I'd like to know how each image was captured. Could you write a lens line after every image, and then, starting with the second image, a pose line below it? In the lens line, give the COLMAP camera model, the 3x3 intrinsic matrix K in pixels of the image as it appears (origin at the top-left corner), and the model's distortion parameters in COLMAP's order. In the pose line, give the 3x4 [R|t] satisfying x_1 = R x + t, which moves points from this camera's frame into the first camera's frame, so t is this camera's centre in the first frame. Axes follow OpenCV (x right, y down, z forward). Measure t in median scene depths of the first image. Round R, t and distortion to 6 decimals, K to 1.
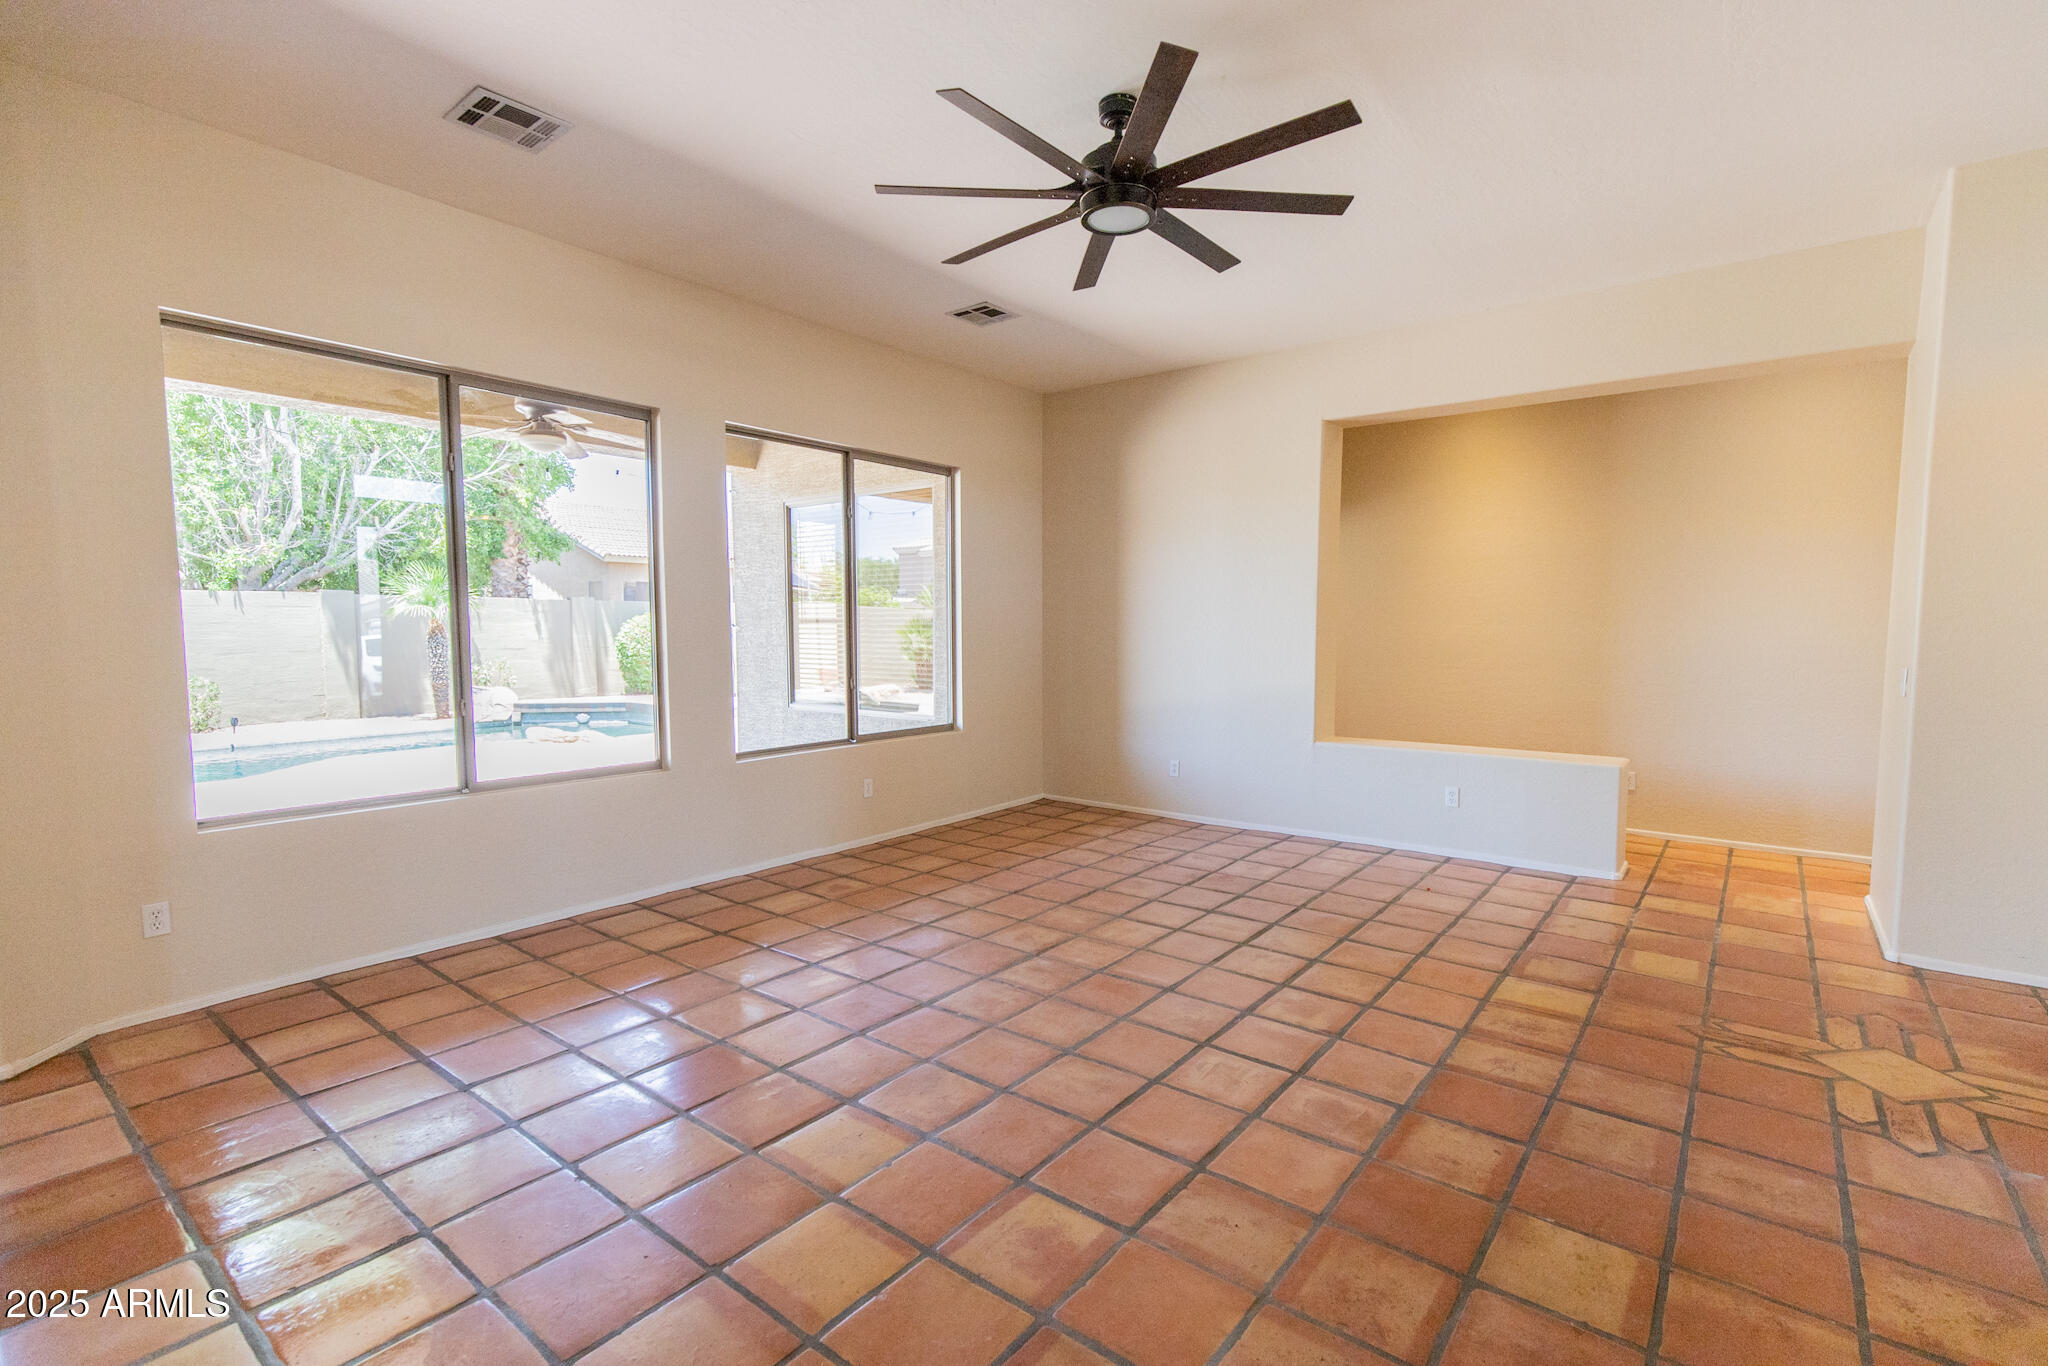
lens RADIAL K [[926.9, 0, 1040.9], [0, 926.9, 688.2], [0, 0, 1]] dist [0.004061, -0.002081]
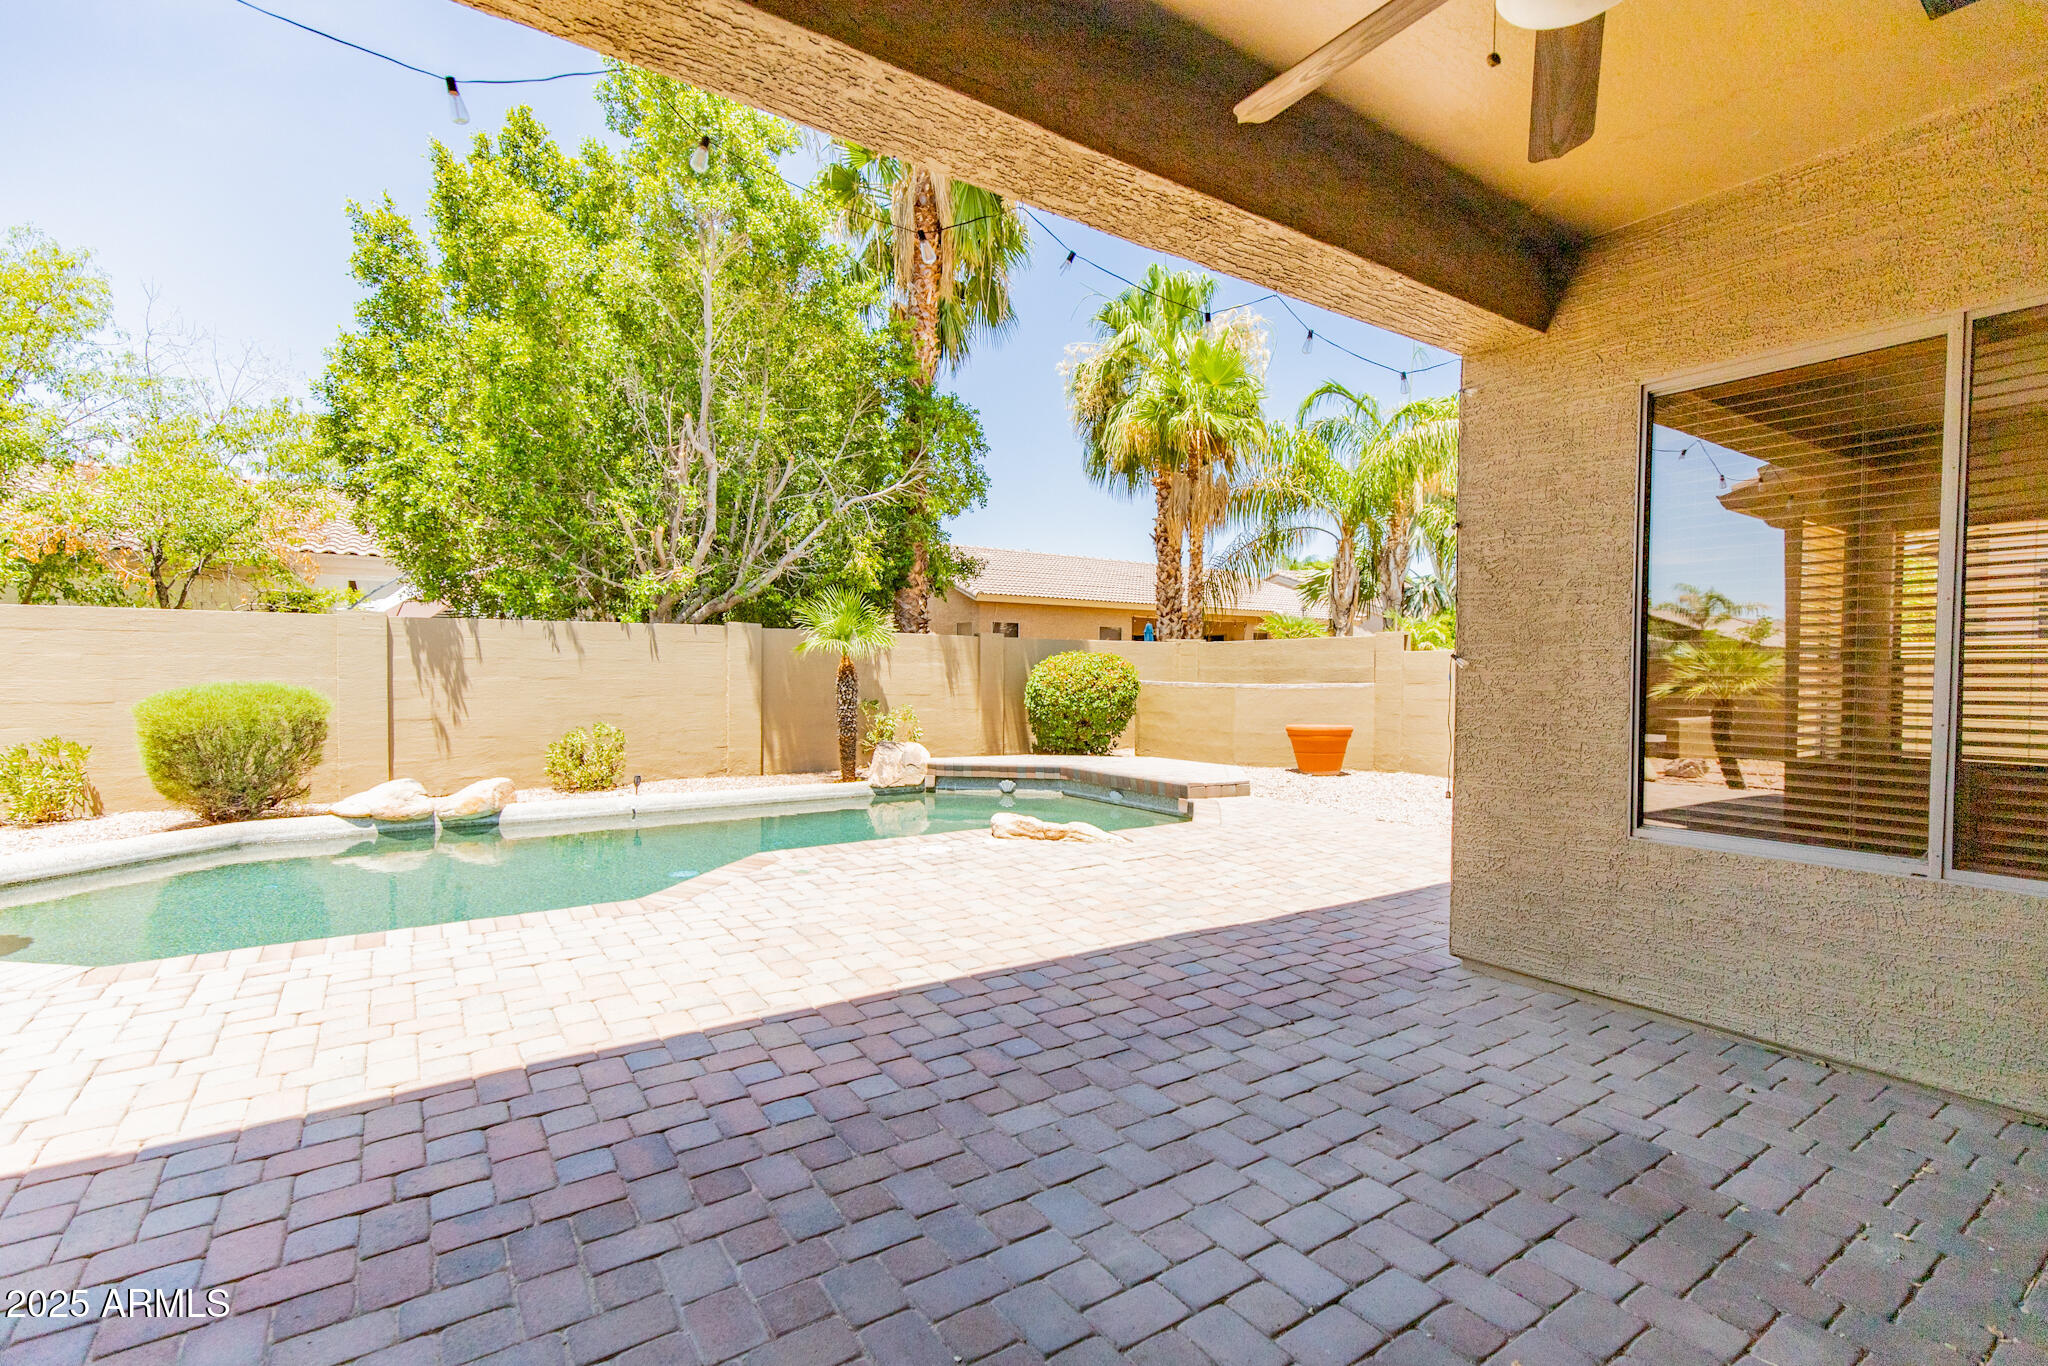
lens RADIAL K [[924.4, 0, 1029.6], [0, 924.4, 683.3], [0, 0, 1]] dist [0.009469, -0.000960]
pose [[0.950111, 0.009674, -0.311763, -0.269951], [-0.028645, 0.998001, -0.056329, -0.011396], [0.310595, 0.062449, 0.948489, 0.308846]]
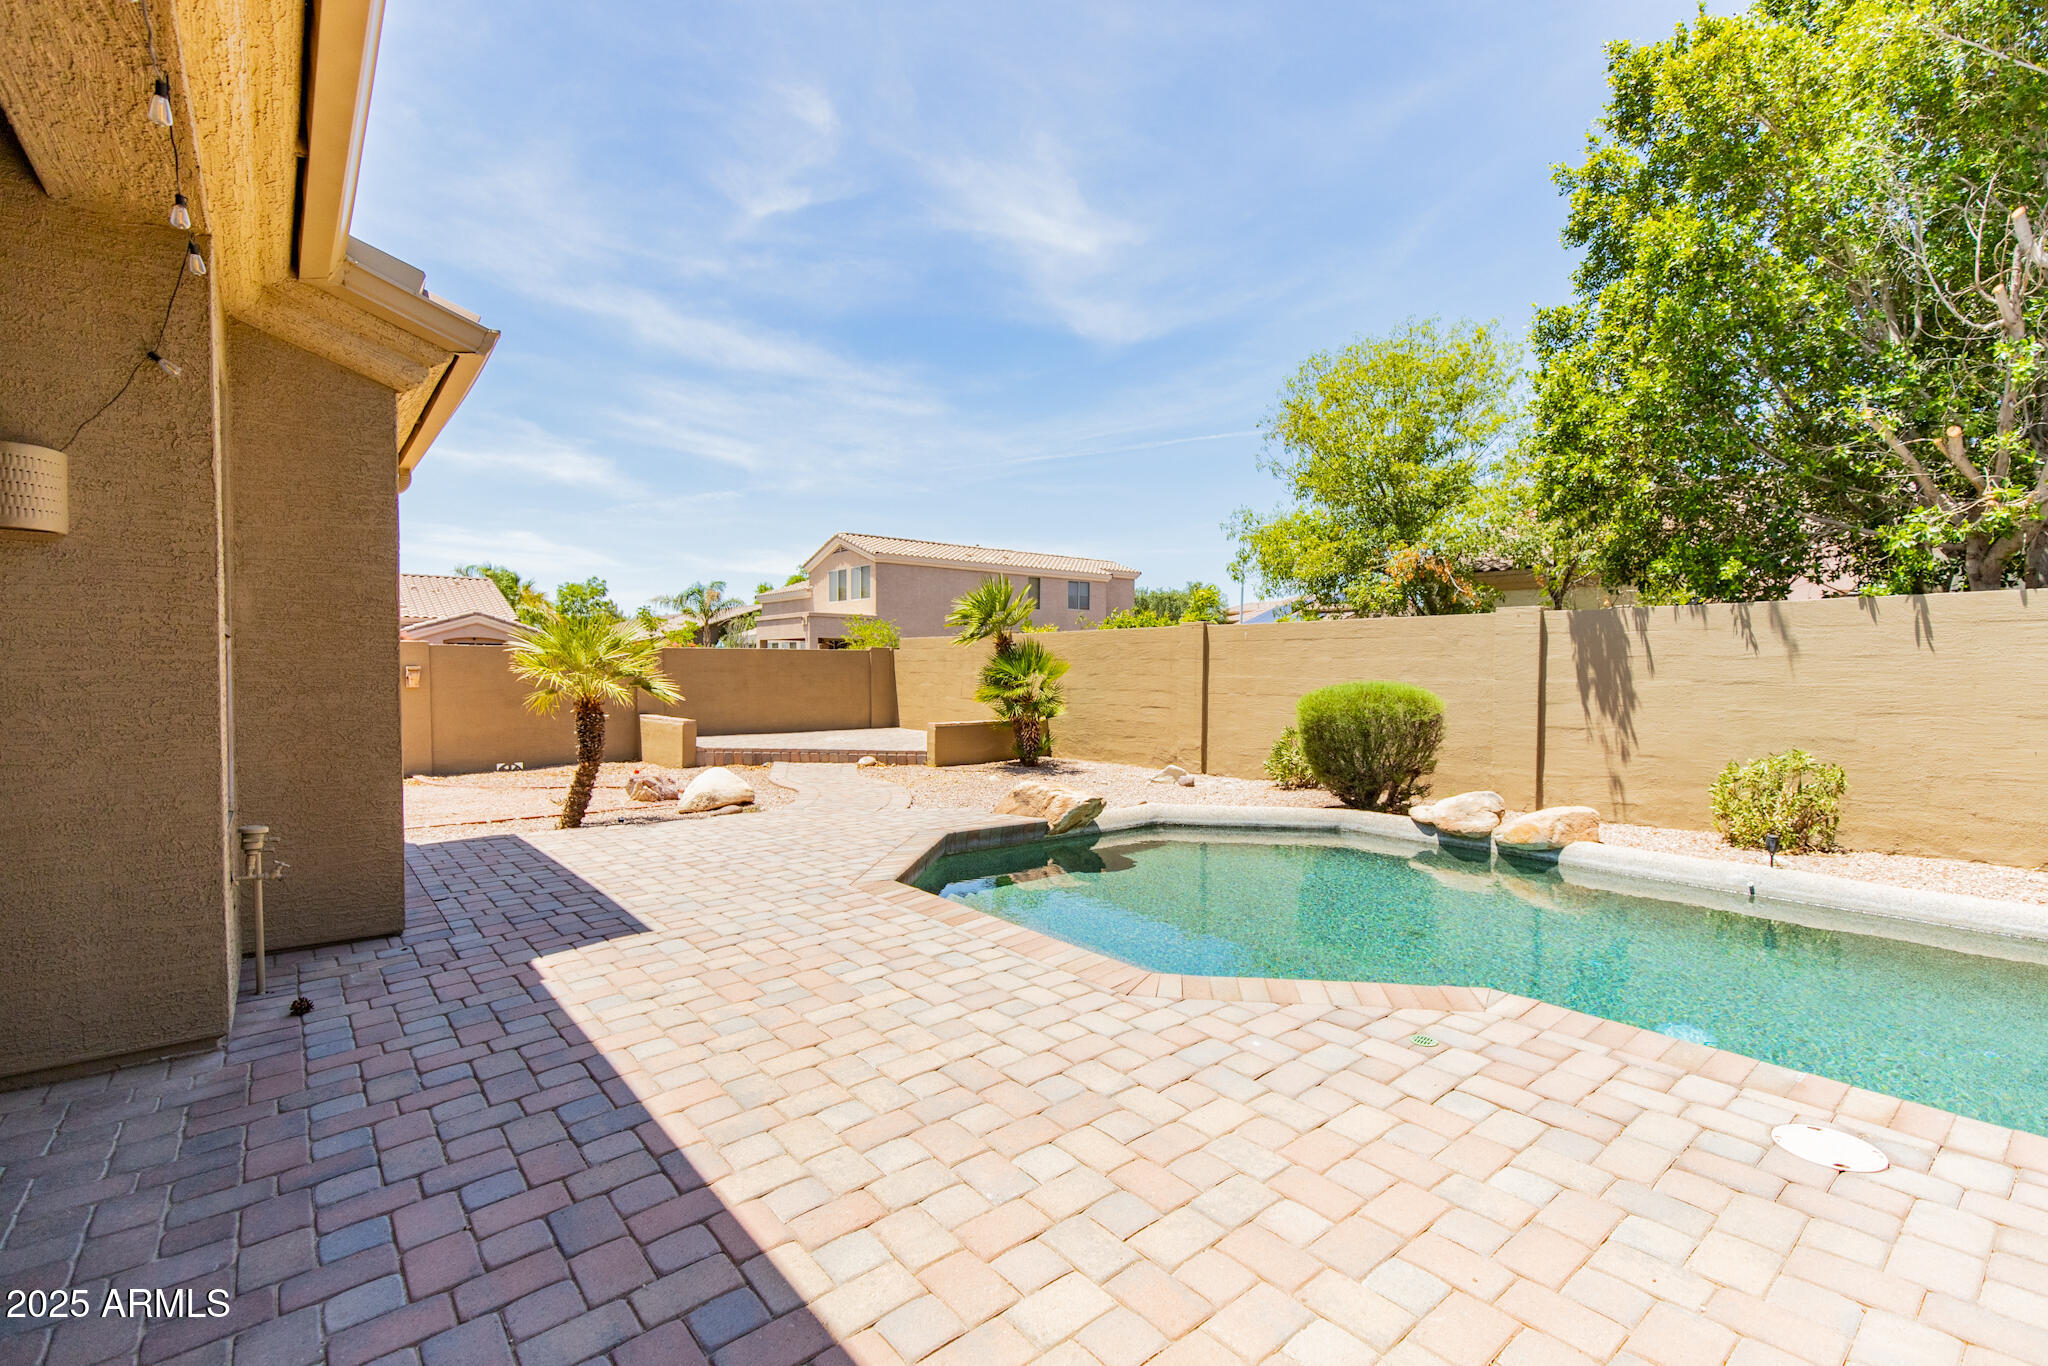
lens RADIAL K [[926.9, 0, 1040.3], [0, 926.9, 683.5], [0, 0, 1]] dist [0.004061, -0.002081]
pose [[-0.217442, 0.017326, -0.975919, -0.257361], [-0.076915, 0.996429, 0.034827, -0.035634], [0.973038, 0.082636, -0.215333, 0.647325]]
